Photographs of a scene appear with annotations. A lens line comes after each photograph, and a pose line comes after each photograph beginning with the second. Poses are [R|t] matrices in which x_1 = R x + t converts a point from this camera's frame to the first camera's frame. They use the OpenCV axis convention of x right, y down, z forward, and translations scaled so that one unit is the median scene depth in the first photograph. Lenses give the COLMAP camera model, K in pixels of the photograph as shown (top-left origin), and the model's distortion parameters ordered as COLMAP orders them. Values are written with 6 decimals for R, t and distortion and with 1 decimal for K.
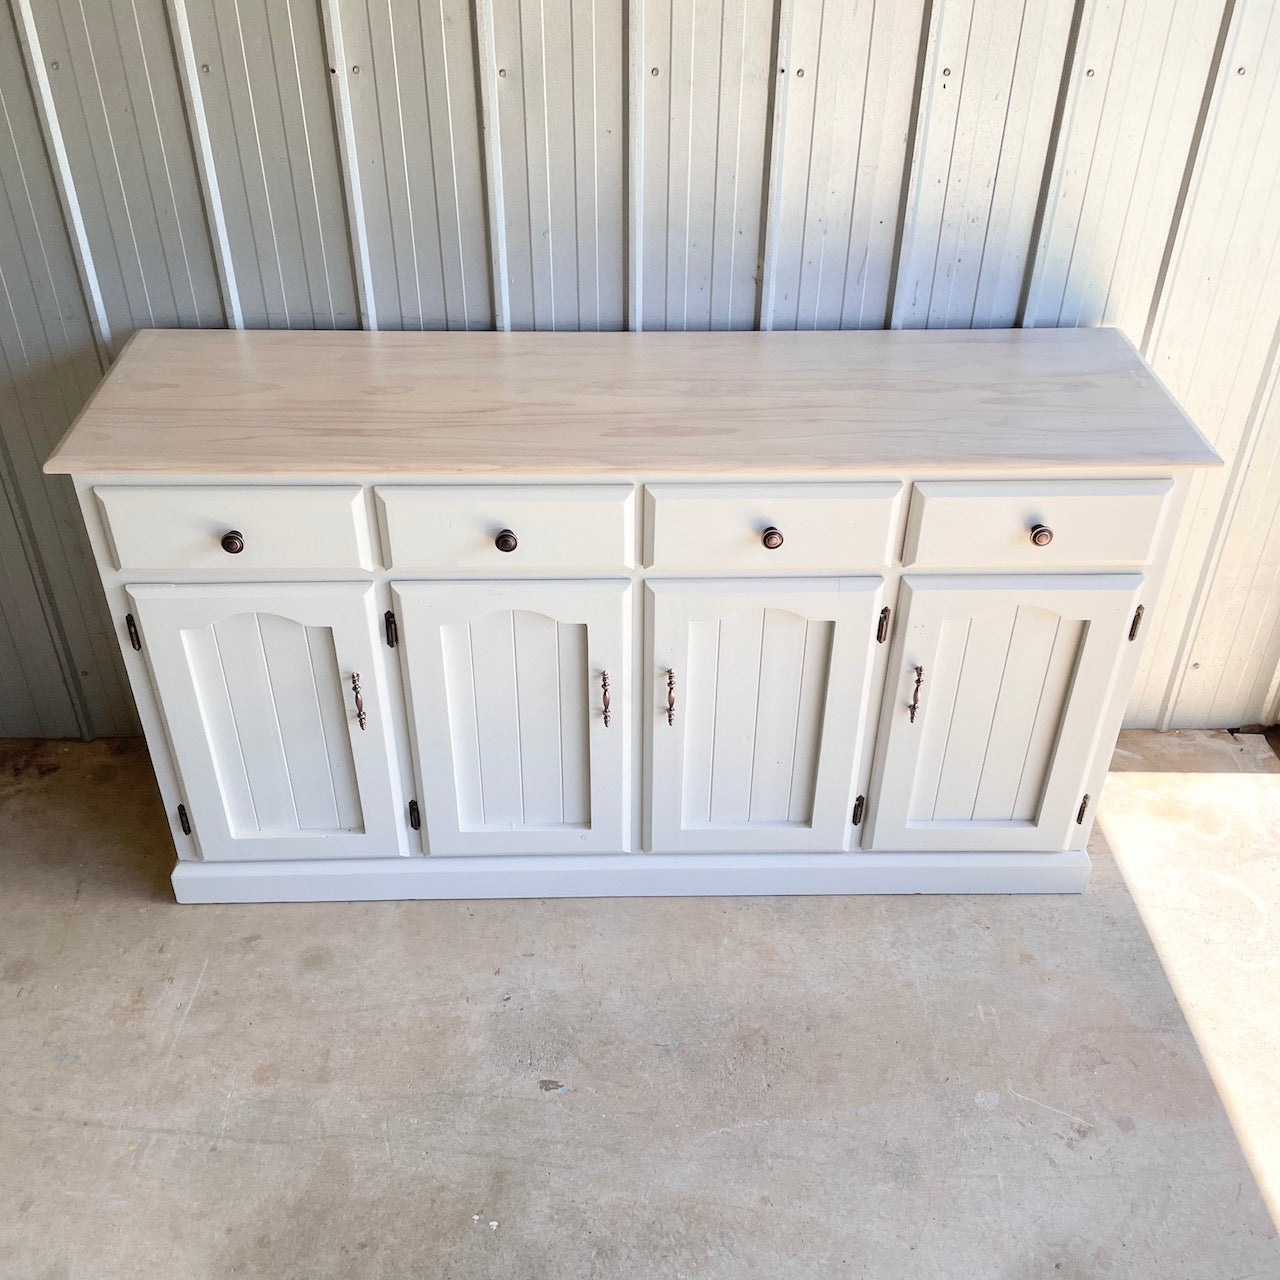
lens RADIAL K [[1327.2, 0, 641.1], [0, 1327.2, 625.7], [0, 0, 1]] dist [0.087797, -0.116710]
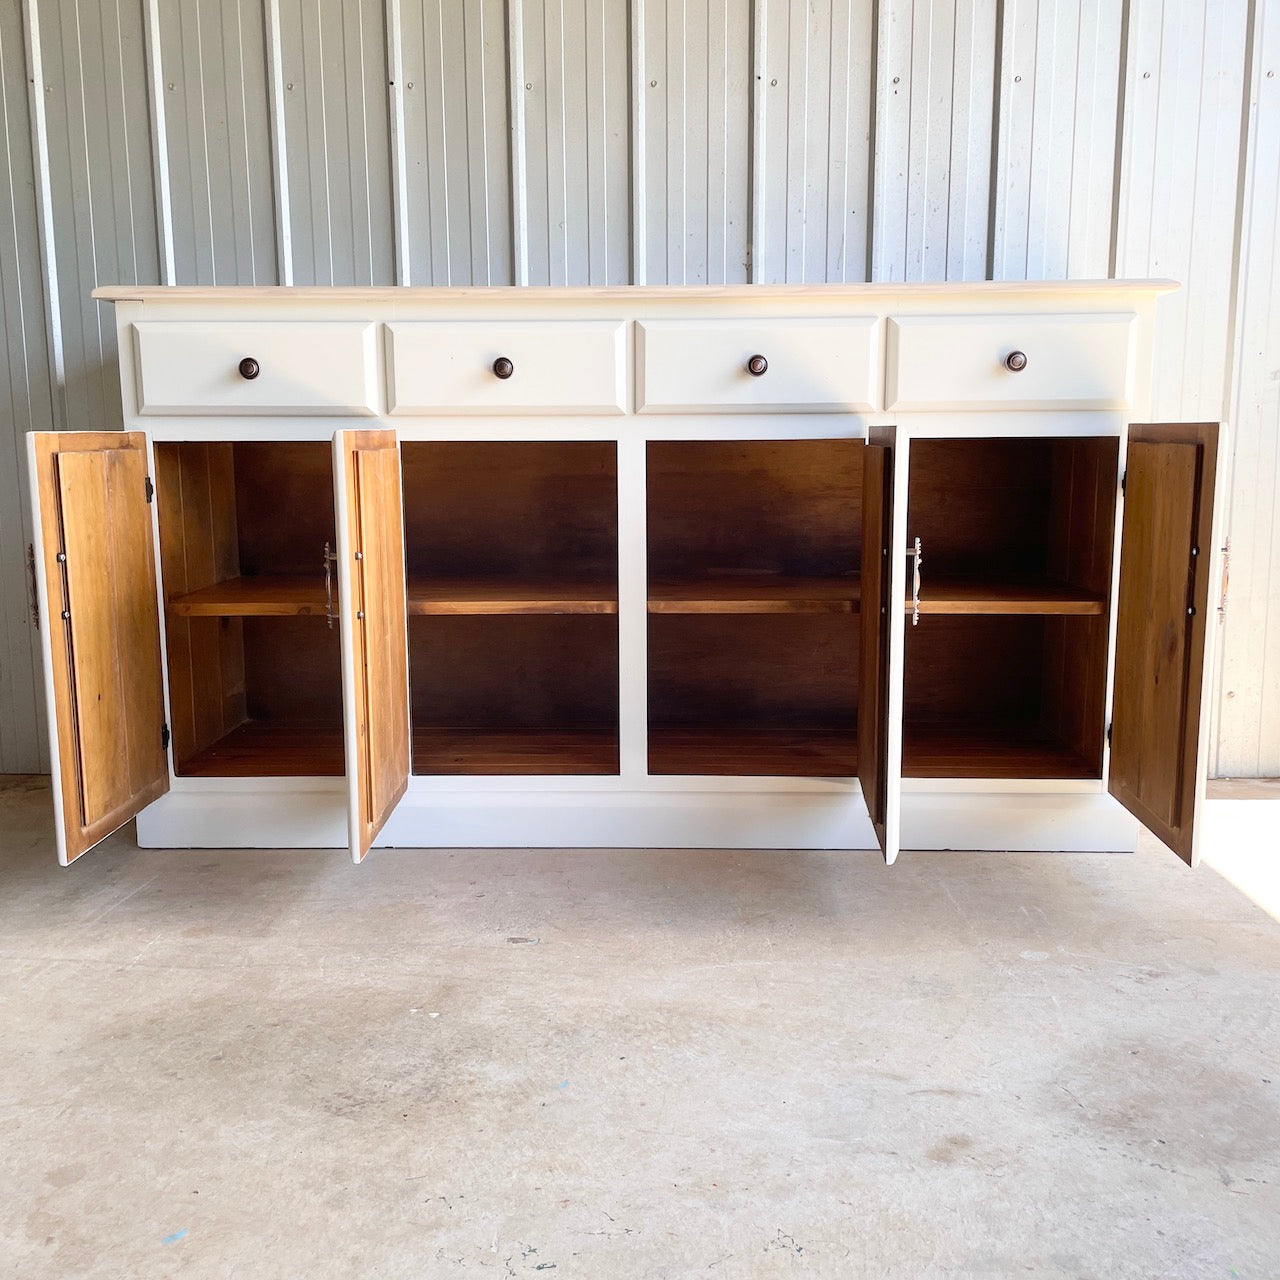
lens RADIAL K [[1289.4, 0, 640.8], [0, 1289.4, 626.3], [0, 0, 1]] dist [0.085579, -0.112003]
pose [[0.998629, -0.005884, -0.052005, 0.054415], [-0.018655, 0.888377, -0.458736, 0.540270], [0.048899, 0.459077, 0.887049, 0.169769]]
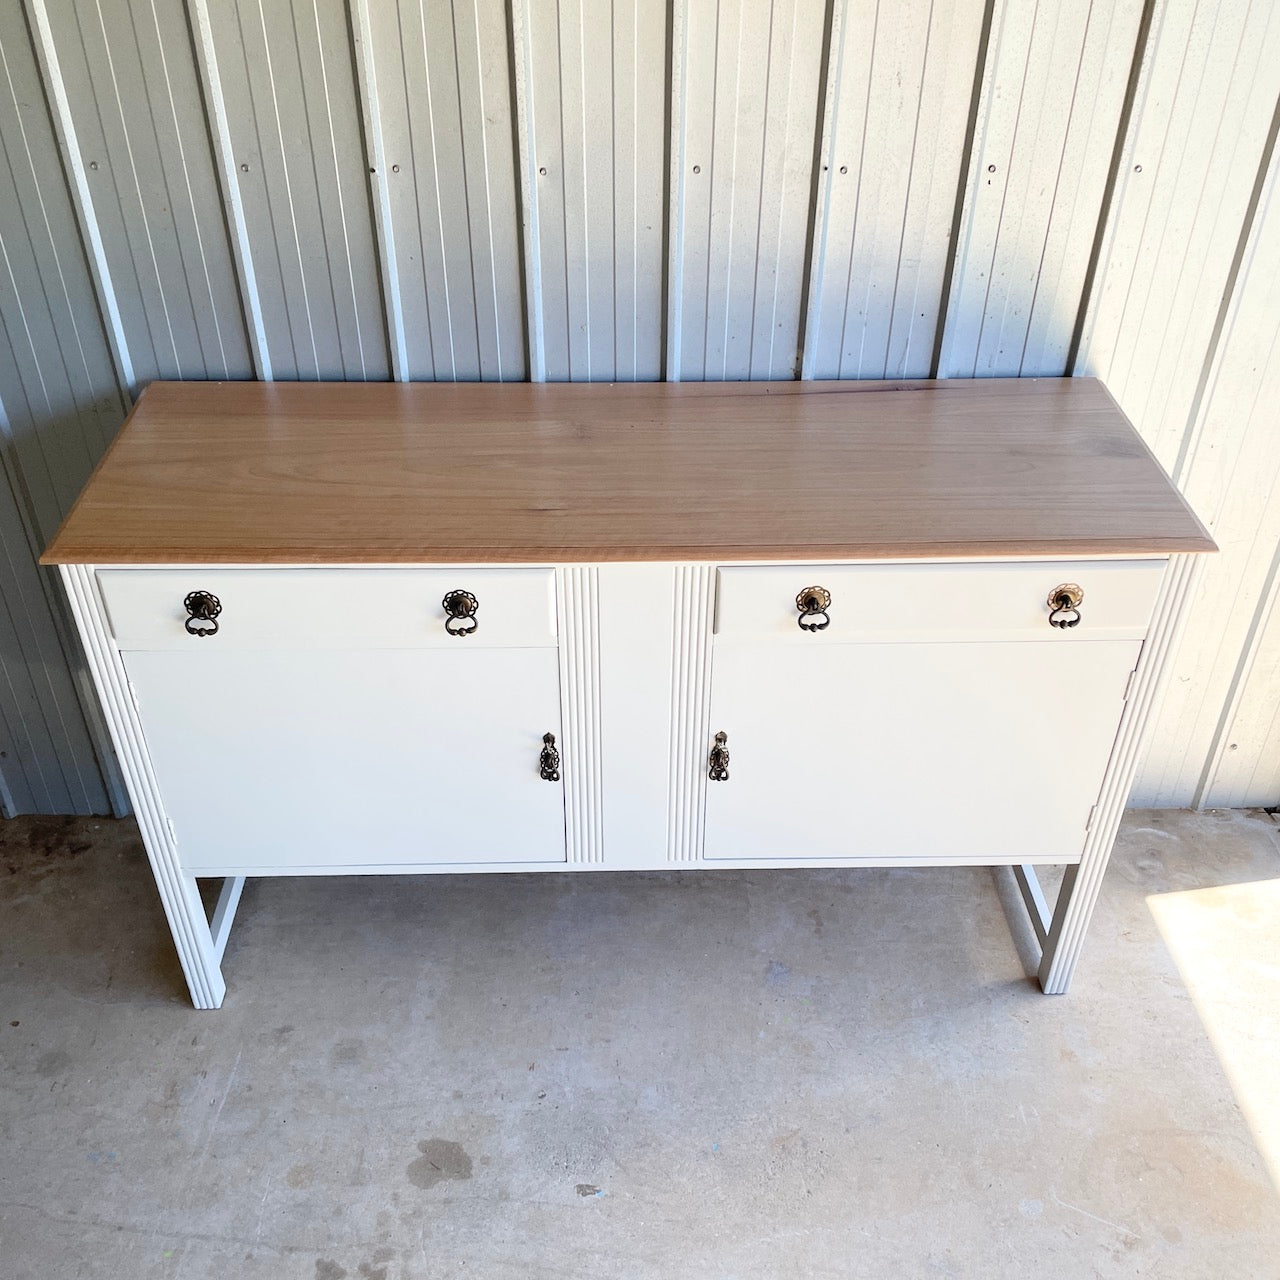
lens RADIAL K [[1311.2, 0, 636.7], [0, 1311.2, 636.3], [0, 0, 1]] dist [0.088871, -0.118106]
pose [[0.999957, 0.002092, -0.009000, -0.023291], [-0.002091, 0.999998, 0.000150, -0.065006], [0.009001, -0.000131, 0.999959, 0.021726]]
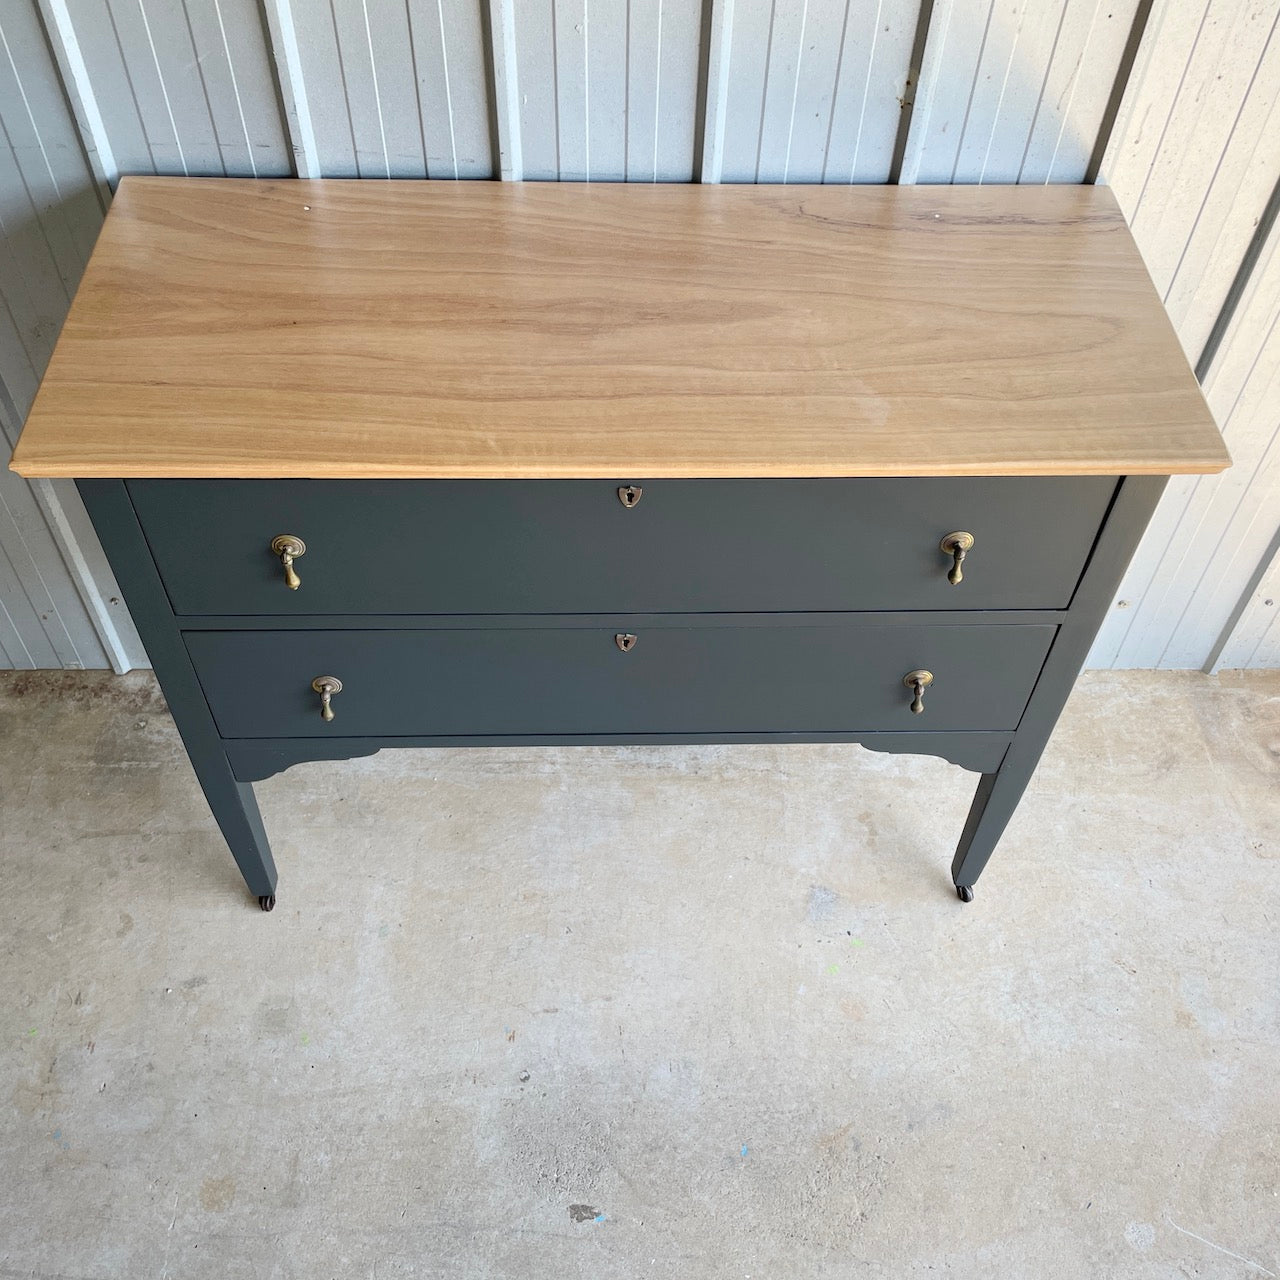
lens RADIAL K [[1319.8, 0, 647.4], [0, 1319.8, 627.2], [0, 0, 1]] dist [0.094973, -0.132604]
pose [[0.999815, 0.012190, 0.014900, -0.046005], [-0.015469, 0.969425, 0.244902, -0.177442], [-0.011459, -0.245087, 0.969433, 0.325529]]
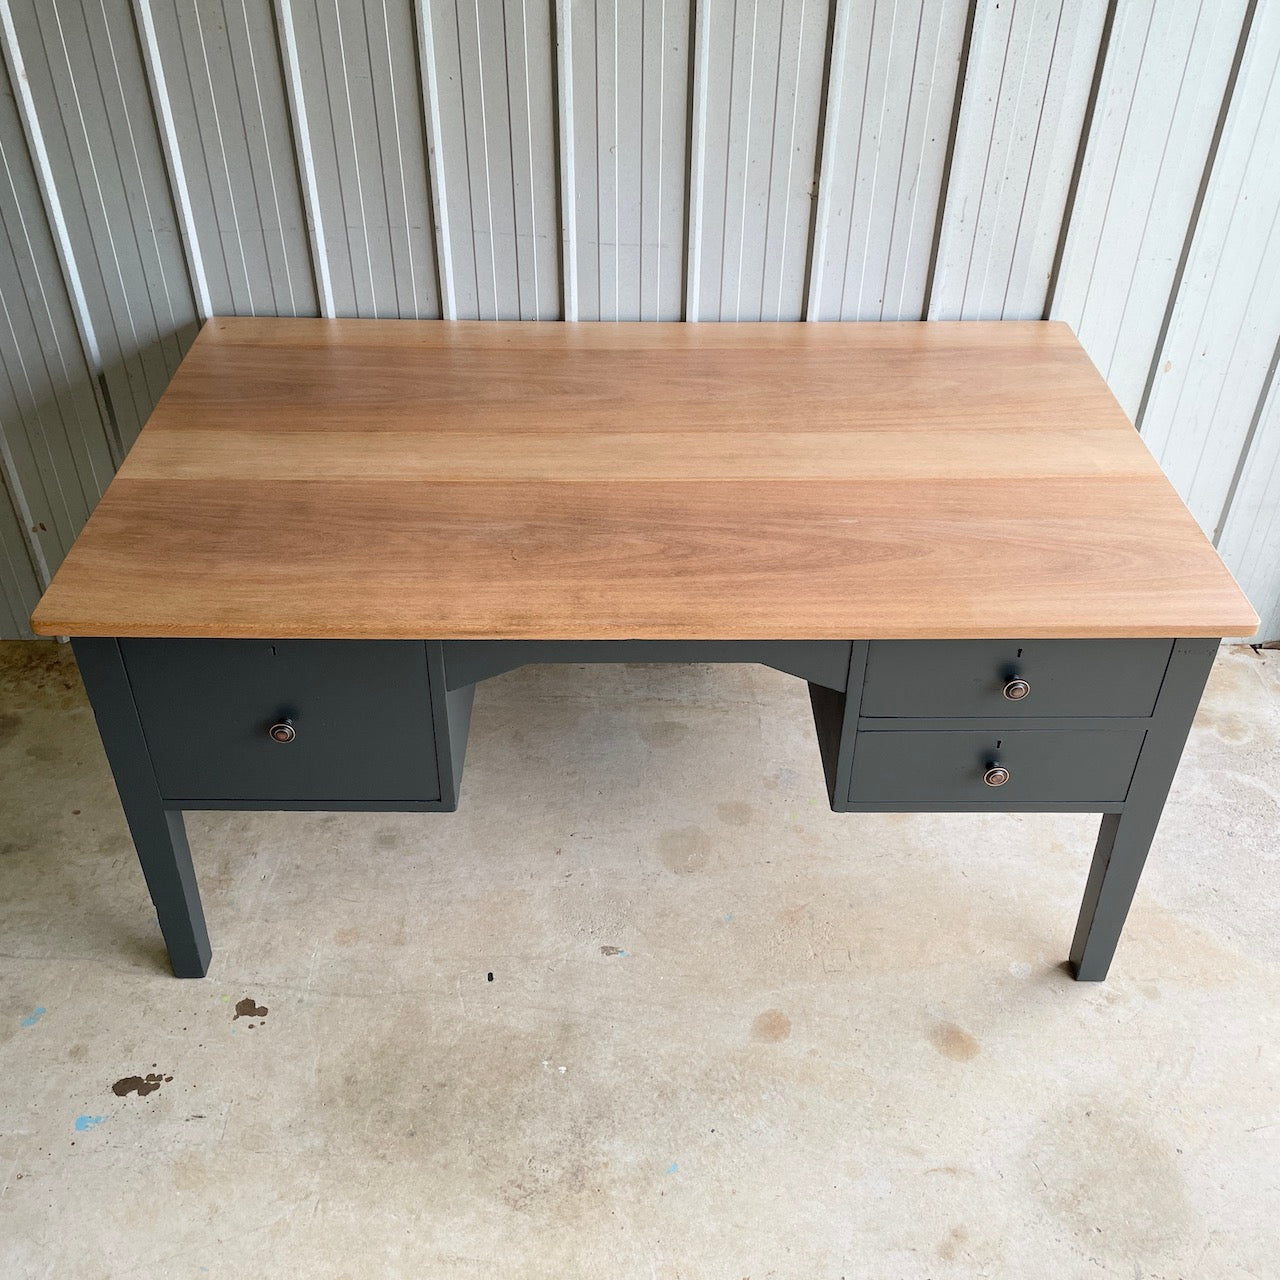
lens RADIAL K [[1308.6, 0, 636.1], [0, 1308.6, 627.3], [0, 0, 1]] dist [0.090005, -0.123058]
pose [[0.999865, 0.010006, -0.013022, -0.036266], [-0.009710, 0.999697, 0.022602, 0.059547], [0.013244, -0.022473, 0.999660, -0.046638]]
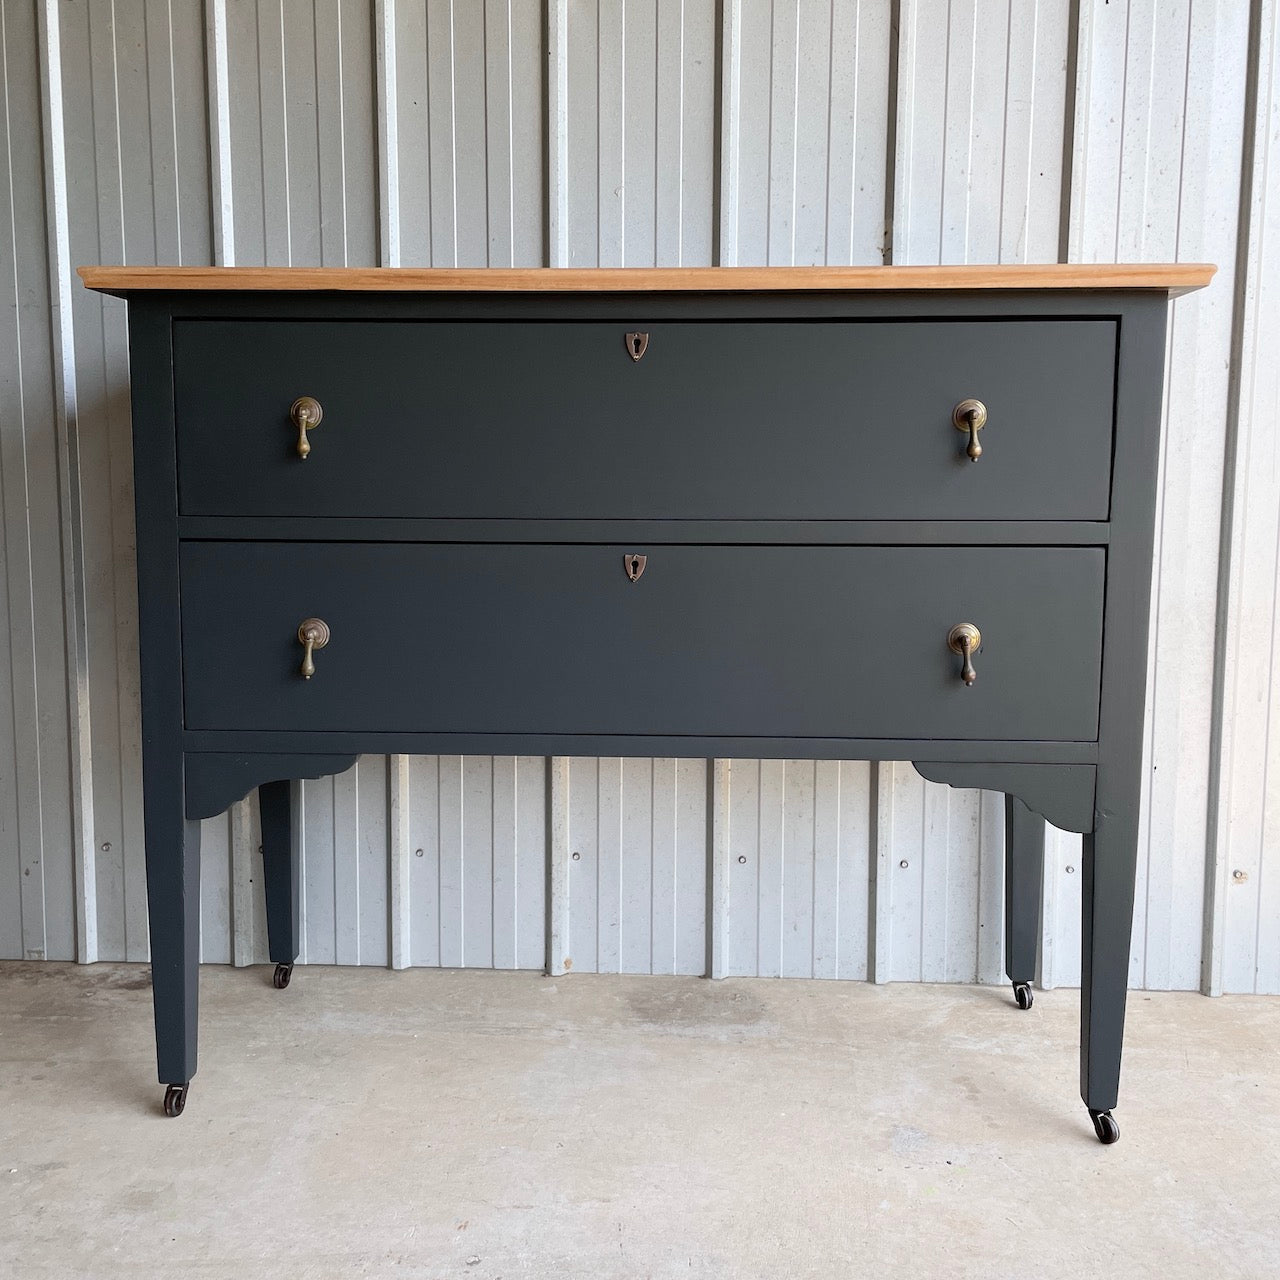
lens RADIAL K [[1308.6, 0, 636.1], [0, 1308.6, 627.3], [0, 0, 1]] dist [0.090005, -0.123058]
pose [[0.997085, 0.006280, -0.076034, 0.001970], [-0.043048, 0.869112, -0.492738, 0.333875], [0.062988, 0.494575, 0.866849, 0.449759]]
